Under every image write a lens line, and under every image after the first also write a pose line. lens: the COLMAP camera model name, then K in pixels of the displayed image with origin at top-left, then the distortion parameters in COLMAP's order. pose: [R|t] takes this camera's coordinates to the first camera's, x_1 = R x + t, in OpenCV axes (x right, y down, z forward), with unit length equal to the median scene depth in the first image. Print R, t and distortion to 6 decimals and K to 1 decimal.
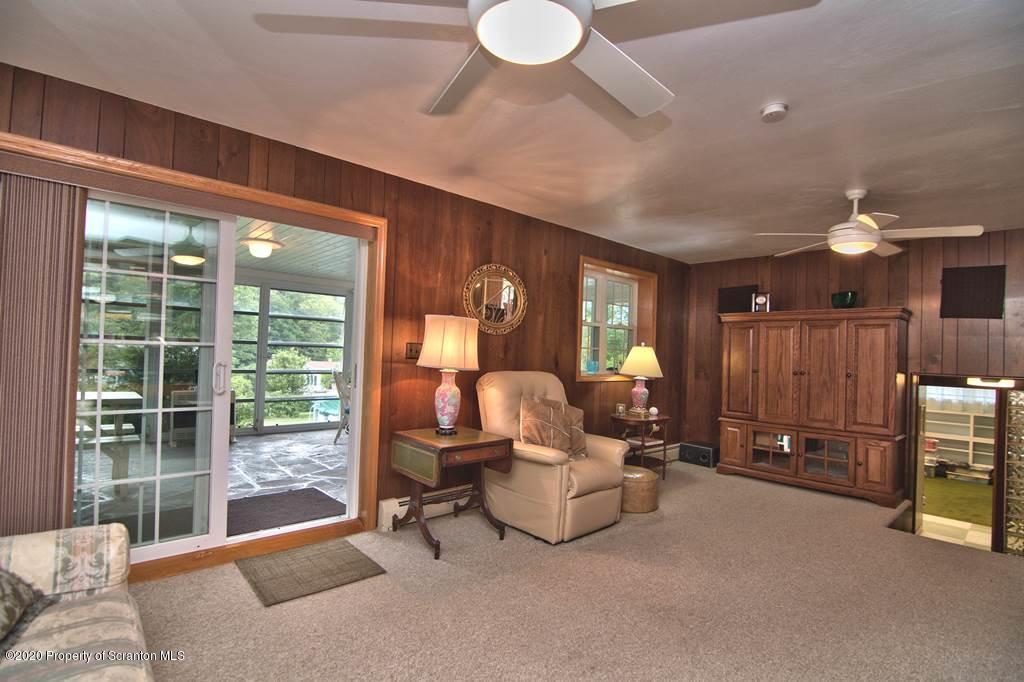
lens RADIAL K [[492.2, 0, 516.0], [0, 492.2, 338.8], [0, 0, 1]] dist [-0.009918, -0.007850]
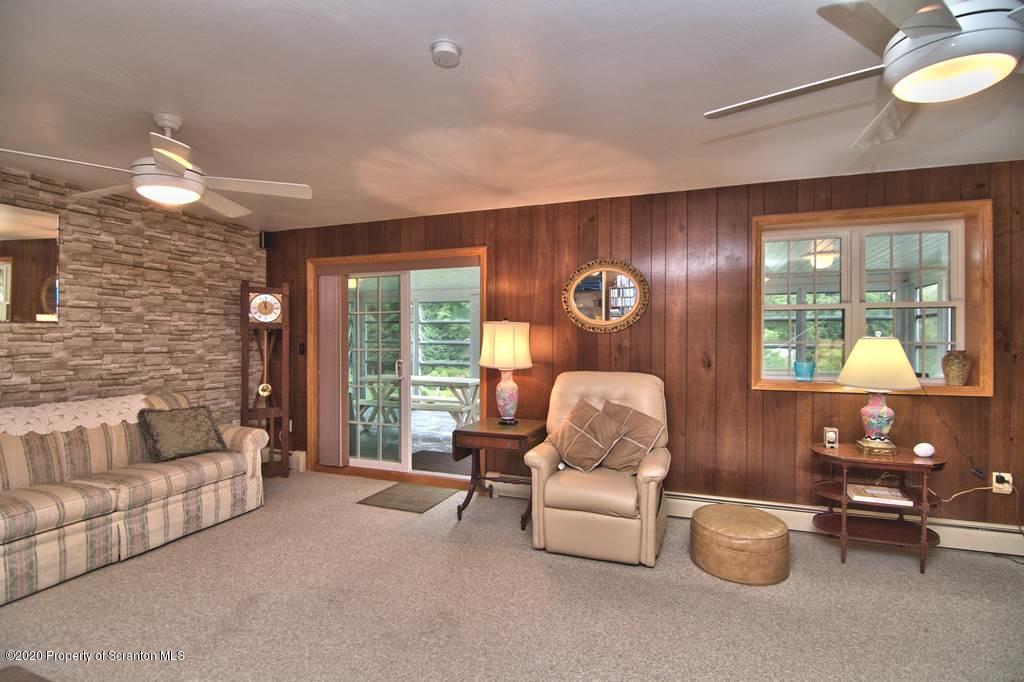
lens RADIAL K [[492.2, 0, 515.8], [0, 492.2, 347.2], [0, 0, 1]] dist [-0.009918, -0.007850]
pose [[0.442462, -0.022132, -0.896514, 0.856322], [0.037893, 0.999264, -0.005967, 0.020383], [0.895986, -0.031332, 0.442975, 0.494258]]
